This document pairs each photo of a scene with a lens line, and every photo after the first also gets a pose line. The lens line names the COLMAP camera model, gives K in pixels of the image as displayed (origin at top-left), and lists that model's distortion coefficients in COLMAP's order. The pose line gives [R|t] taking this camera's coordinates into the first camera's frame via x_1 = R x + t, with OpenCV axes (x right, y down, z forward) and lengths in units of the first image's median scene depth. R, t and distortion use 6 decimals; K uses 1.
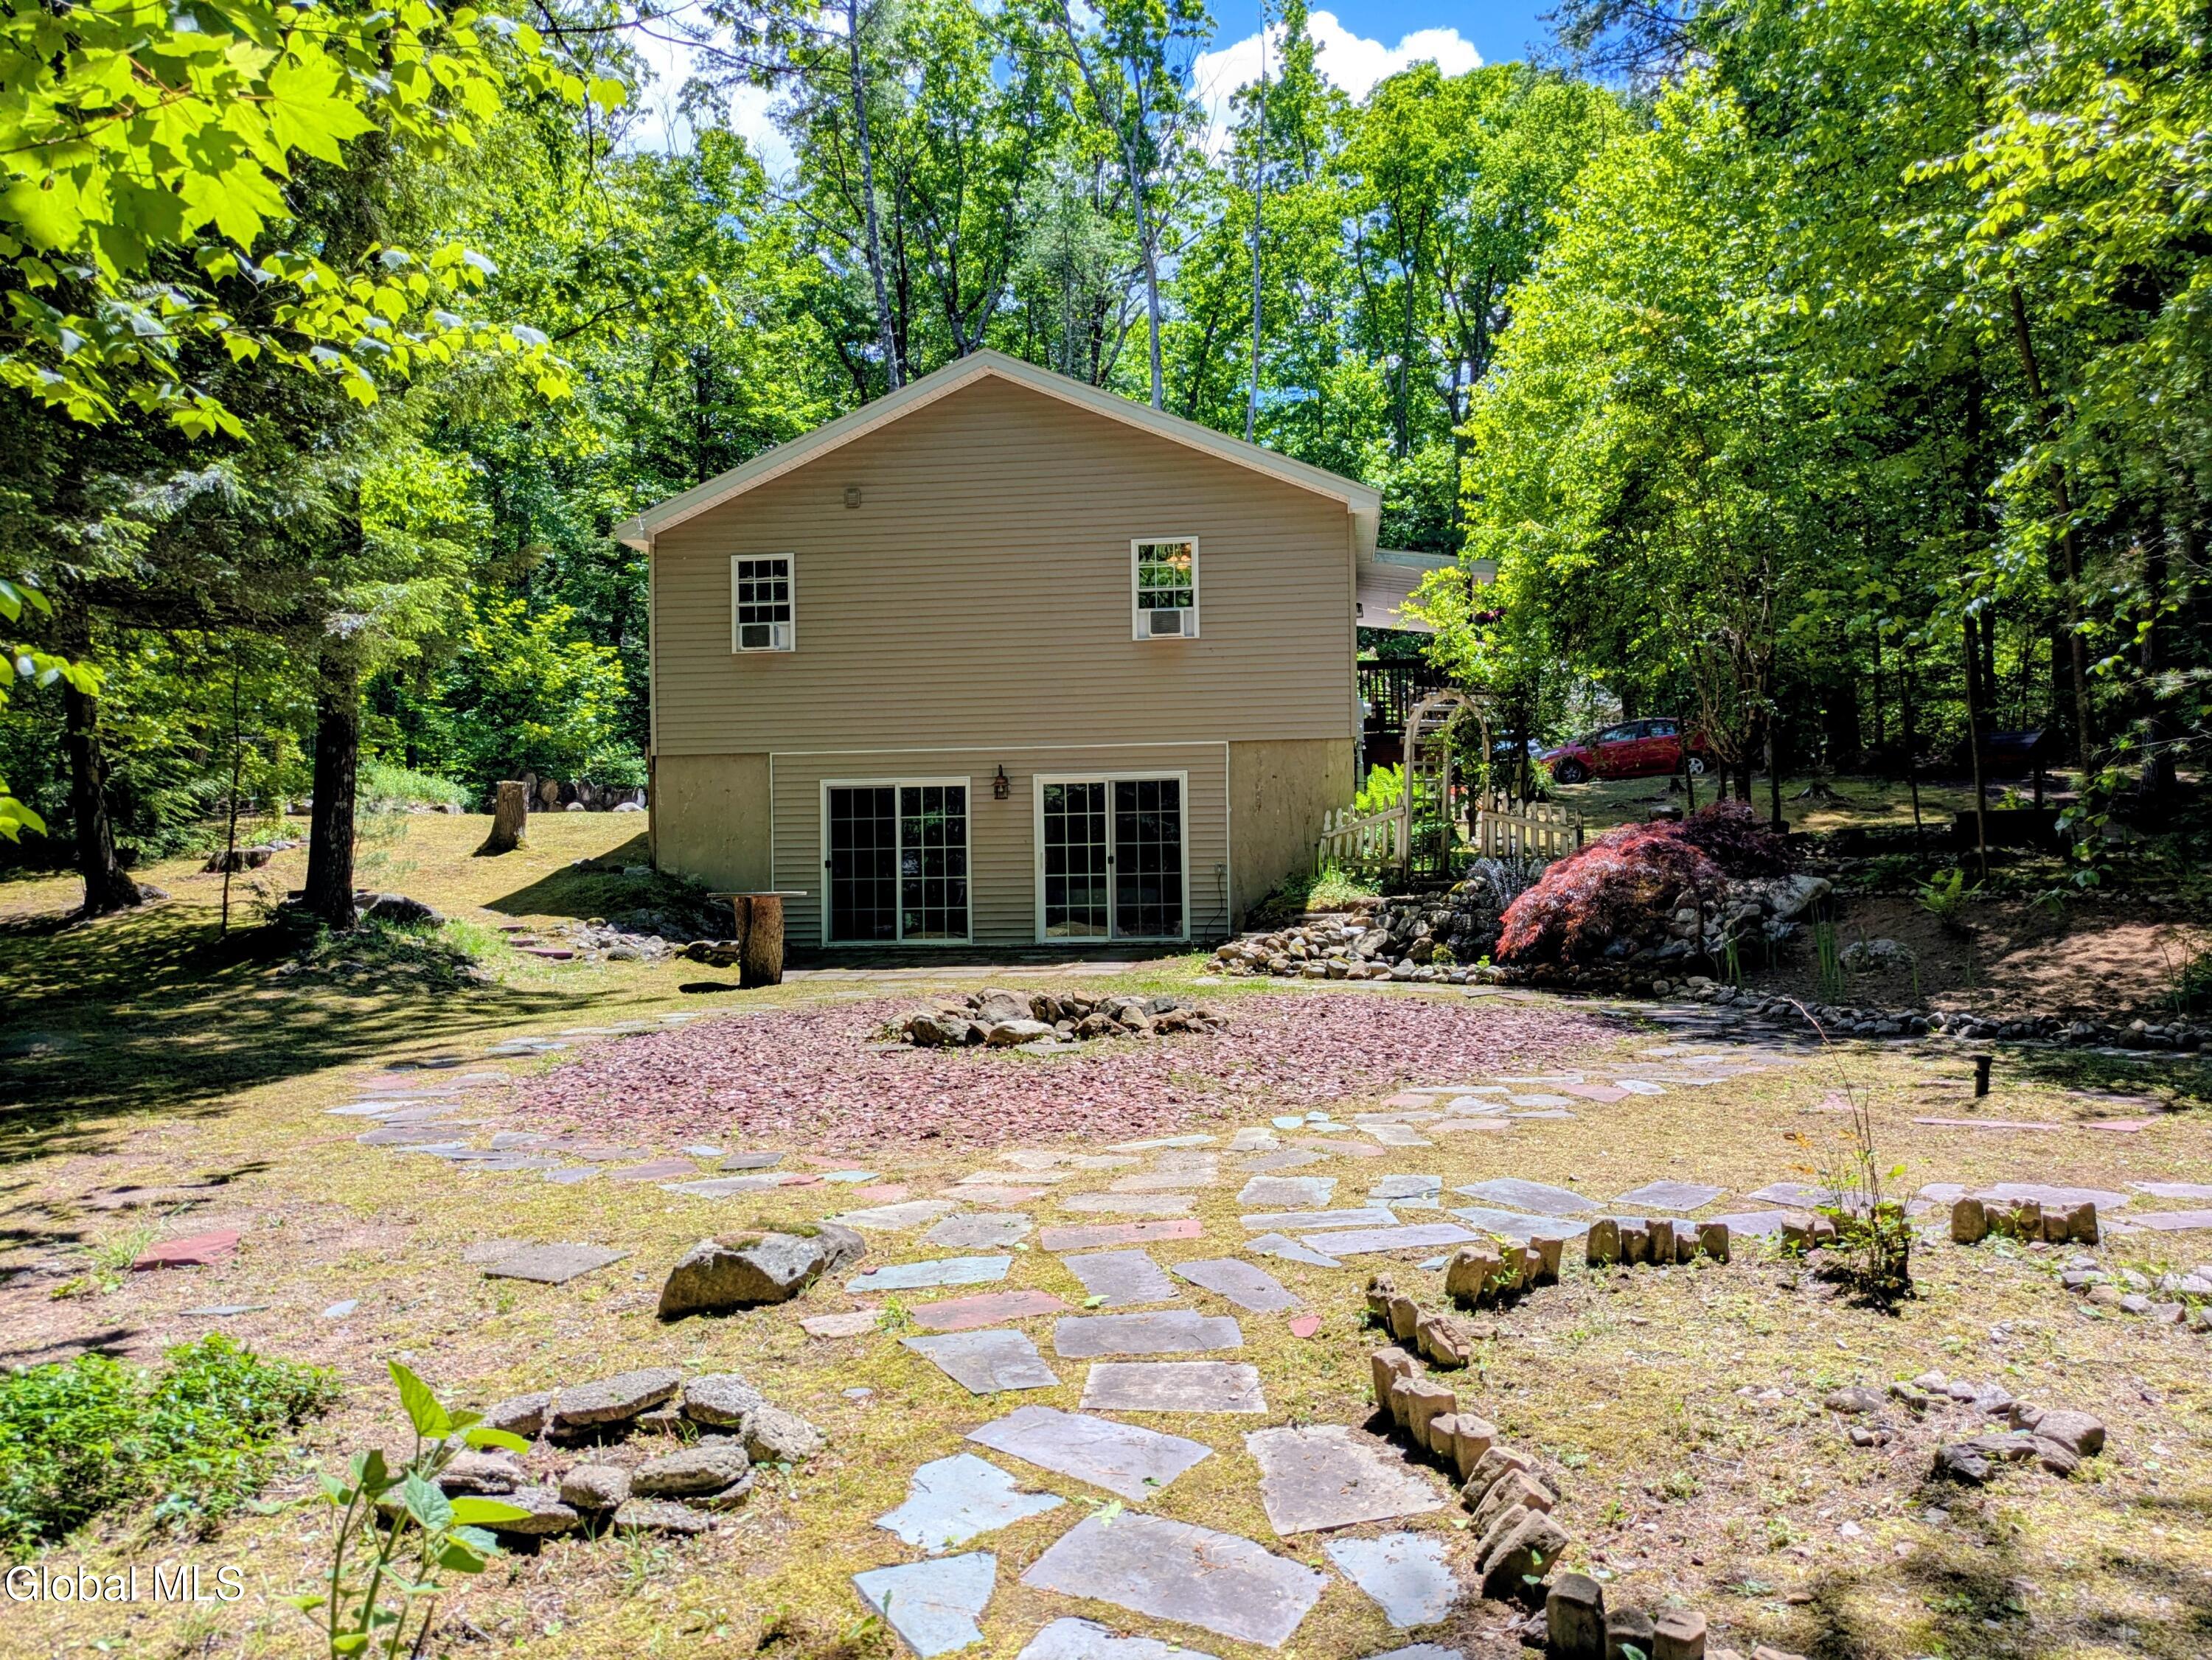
lens RADIAL K [[1657.6, 0, 1106.0], [0, 1657.6, 830.0], [0, 0, 1]] dist [0.023605, -0.000206]
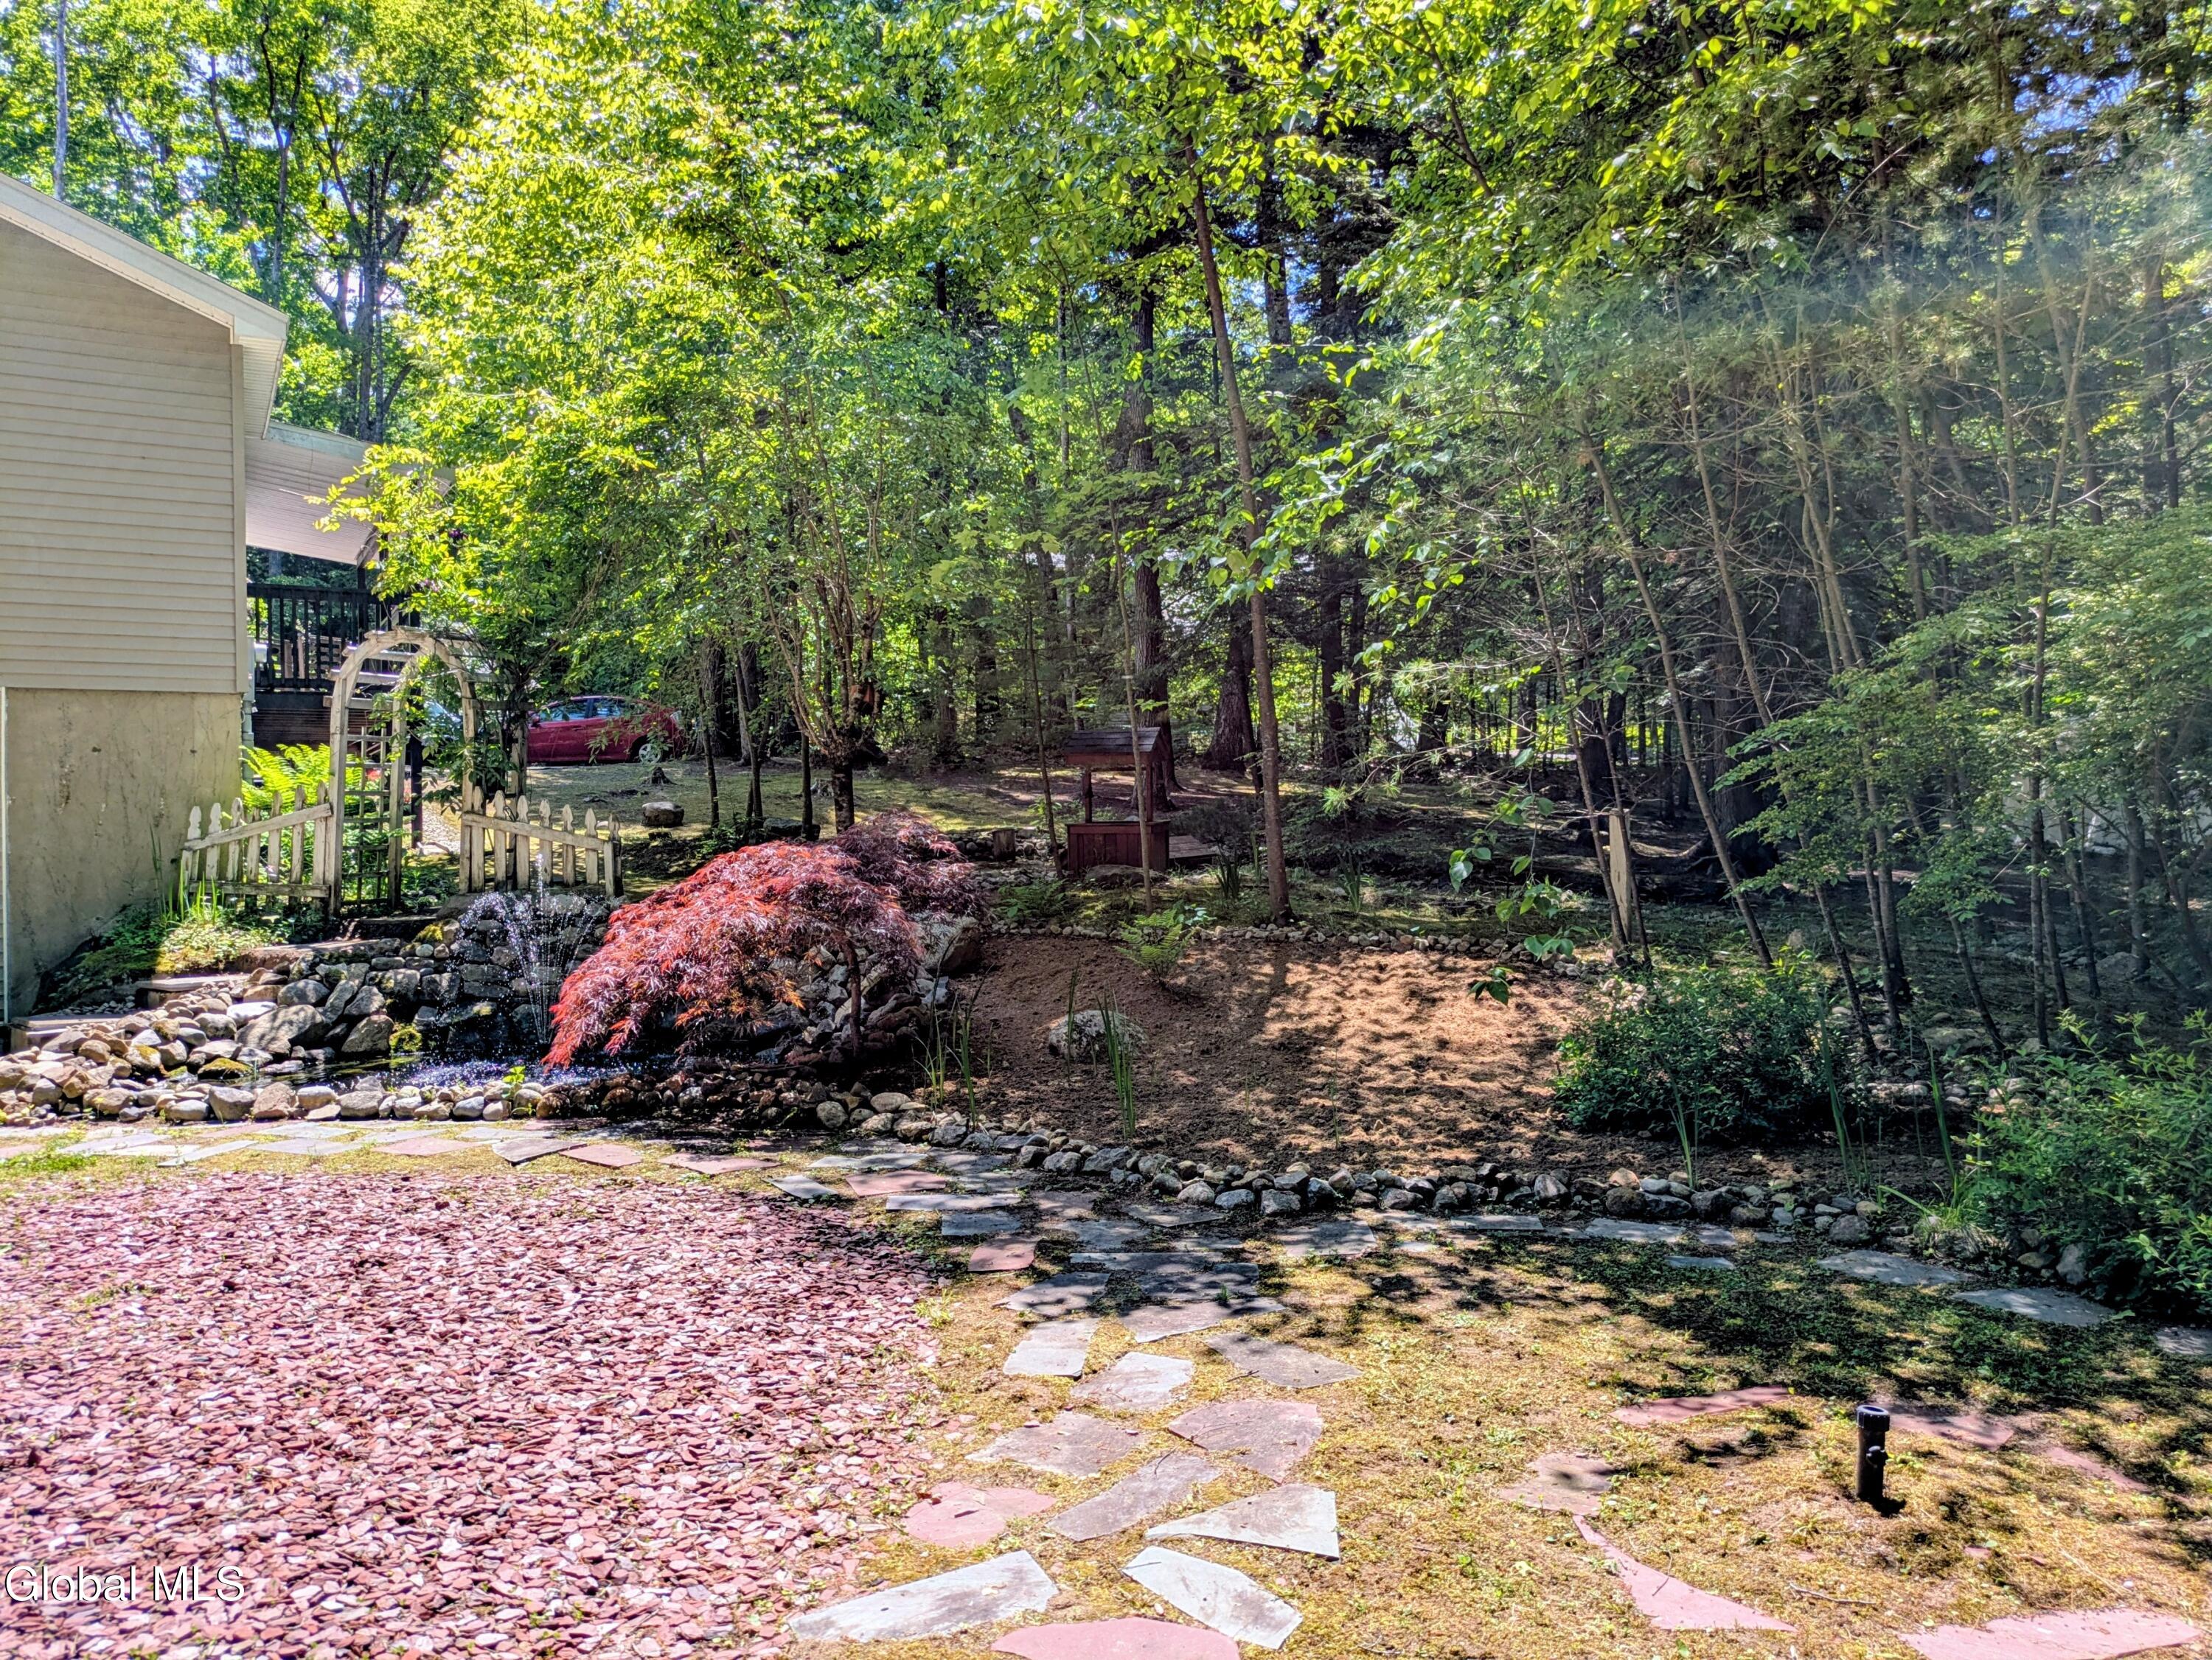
lens RADIAL K [[1657.6, 0, 1106.0], [0, 1657.6, 830.0], [0, 0, 1]] dist [0.023605, -0.000206]
pose [[0.796341, 0.003161, 0.604840, 0.028991], [-0.009196, 0.999934, 0.006882, -0.012179], [-0.604778, -0.011043, 0.796317, 0.322950]]
